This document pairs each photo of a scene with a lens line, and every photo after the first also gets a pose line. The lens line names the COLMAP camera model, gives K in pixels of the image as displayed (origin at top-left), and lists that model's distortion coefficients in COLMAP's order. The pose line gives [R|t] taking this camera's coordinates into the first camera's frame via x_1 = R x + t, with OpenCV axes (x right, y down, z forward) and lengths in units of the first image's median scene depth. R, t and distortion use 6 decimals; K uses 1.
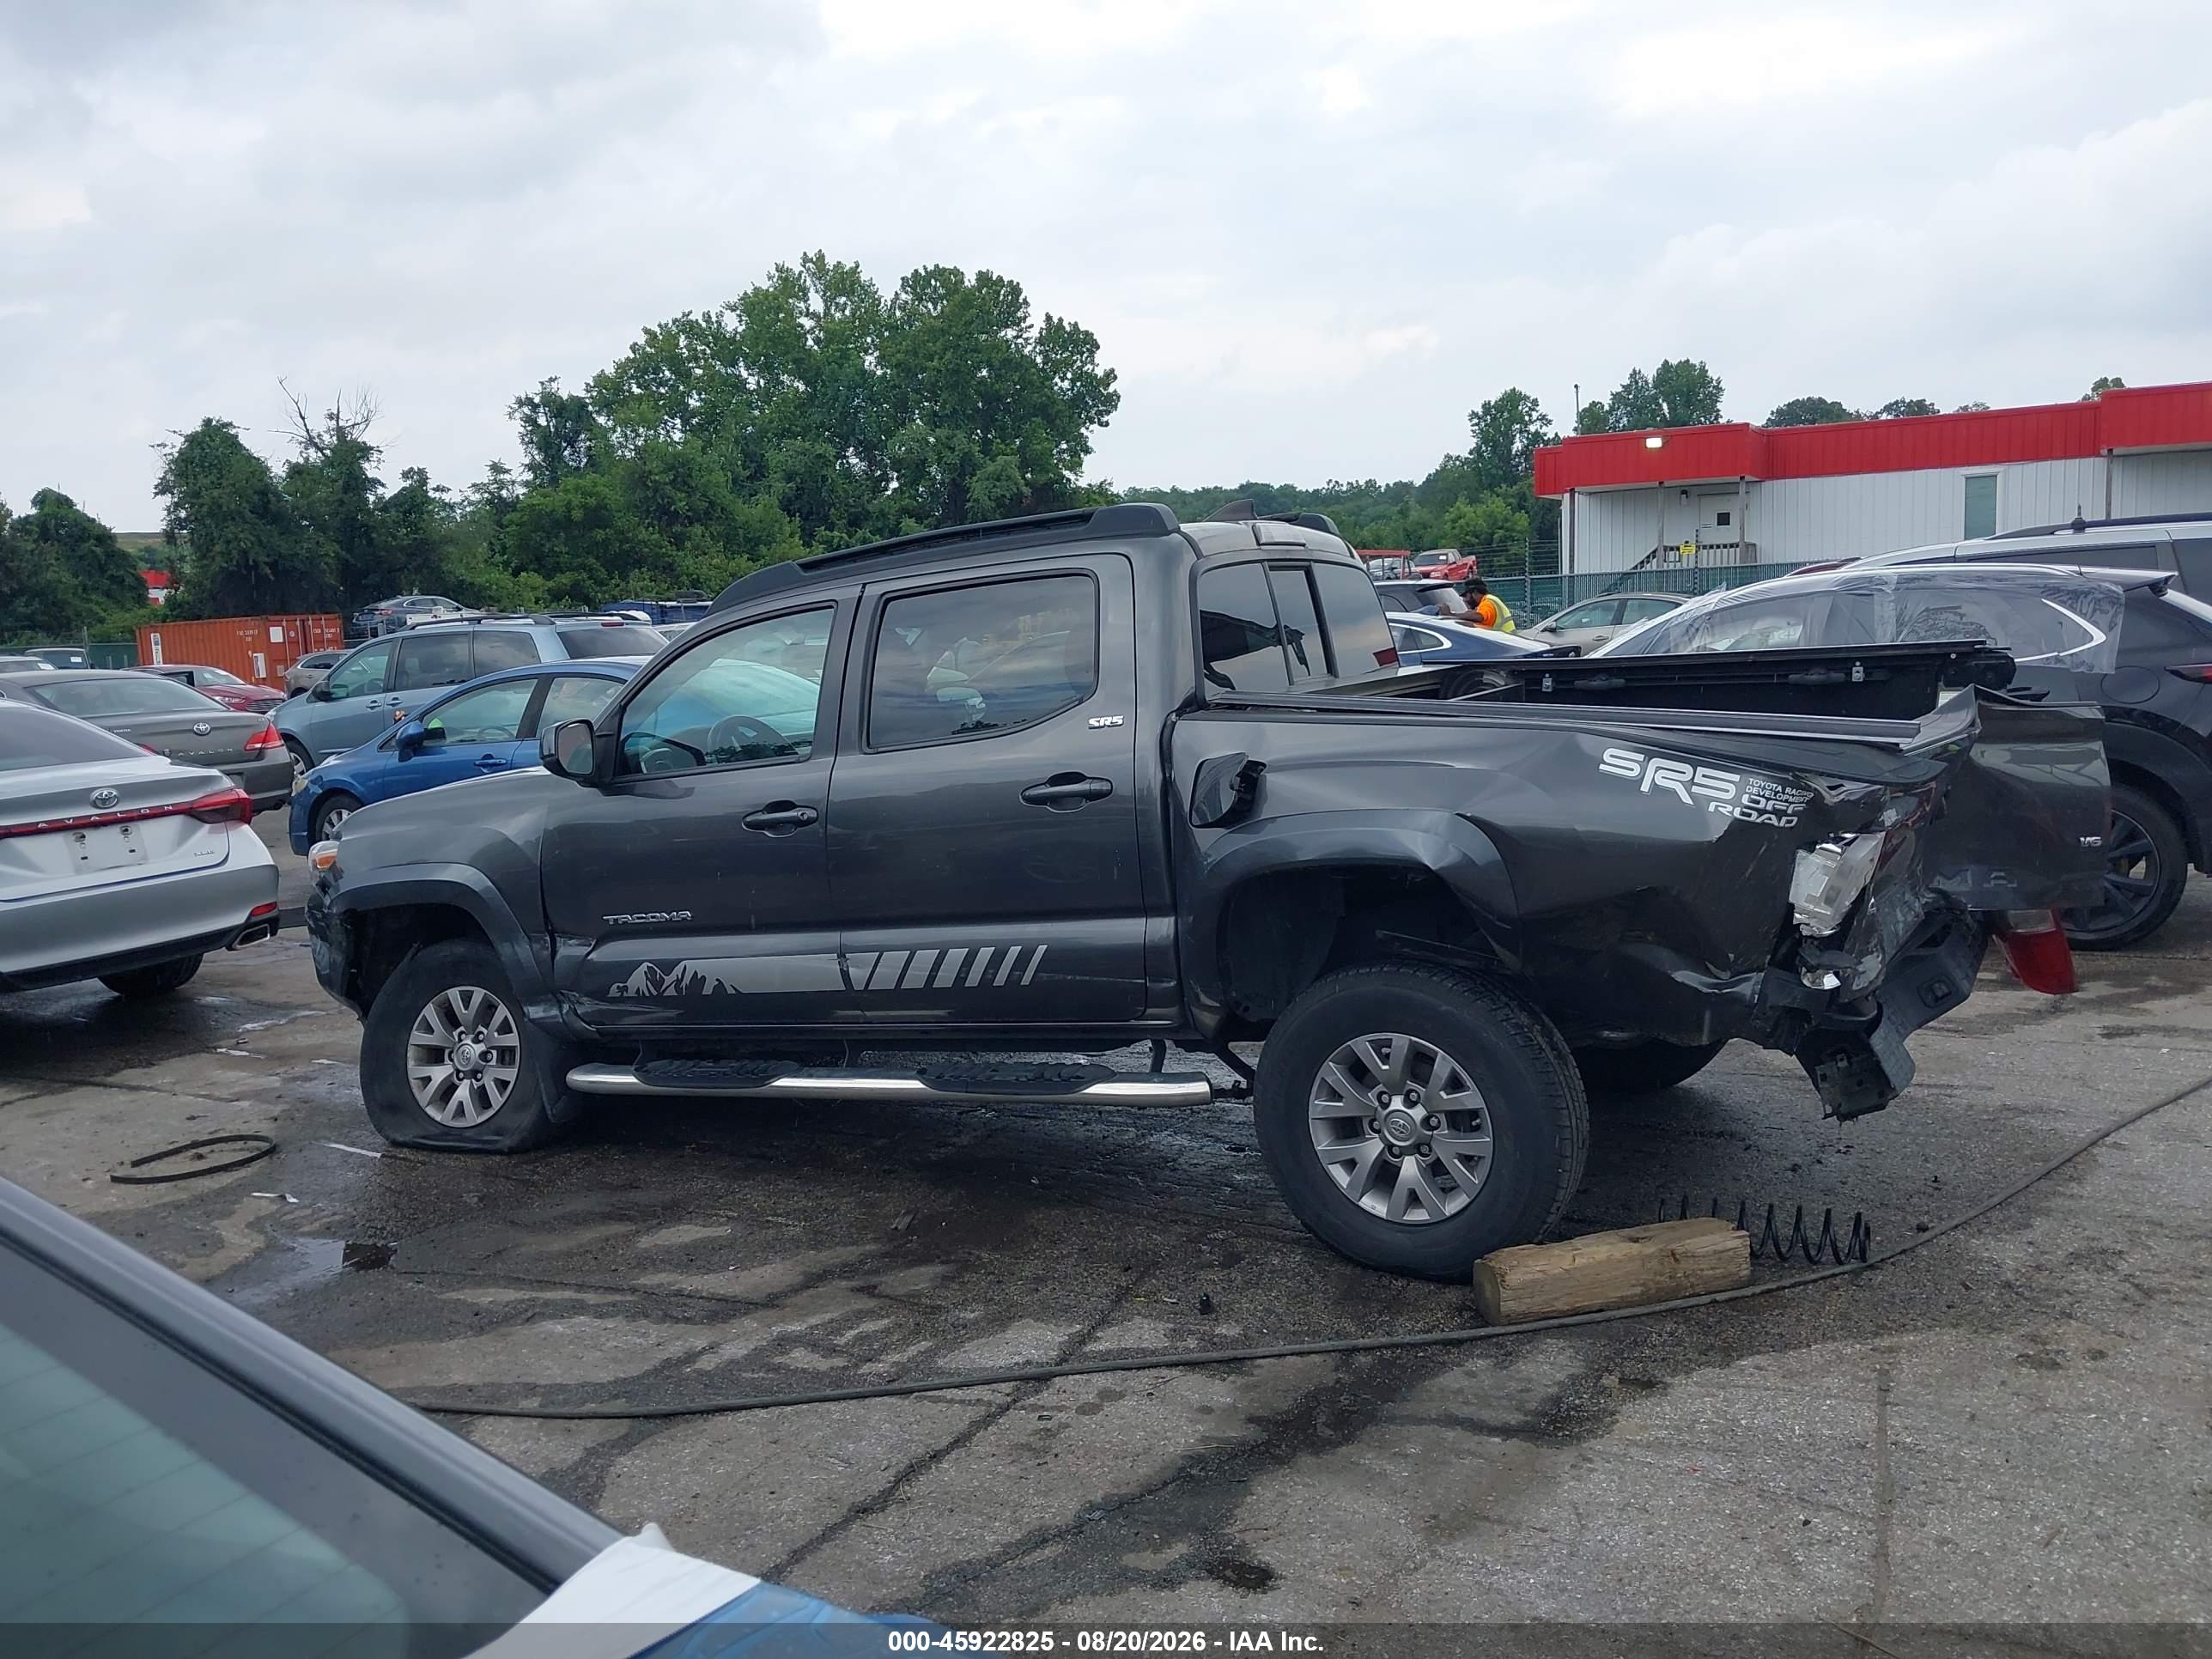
lens RADIAL K [[1826.8, 0, 1102.9], [0, 1826.8, 704.4], [0, 0, 1]] dist [0.020874, -0.002731]
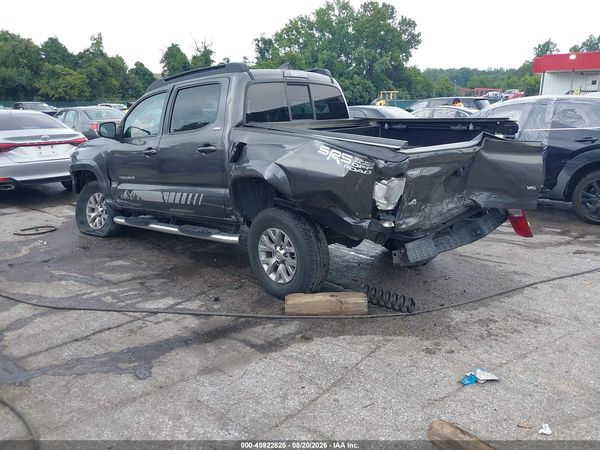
lens RADIAL K [[497.0, 0, 301.1], [0, 497.0, 200.6], [0, 0, 1]] dist [-0.006482, -0.006065]
pose [[0.973457, 0.082518, -0.213476, 0.276584], [-0.050543, 0.987221, 0.151130, -0.005943], [0.223219, -0.136329, 0.965188, 0.100991]]
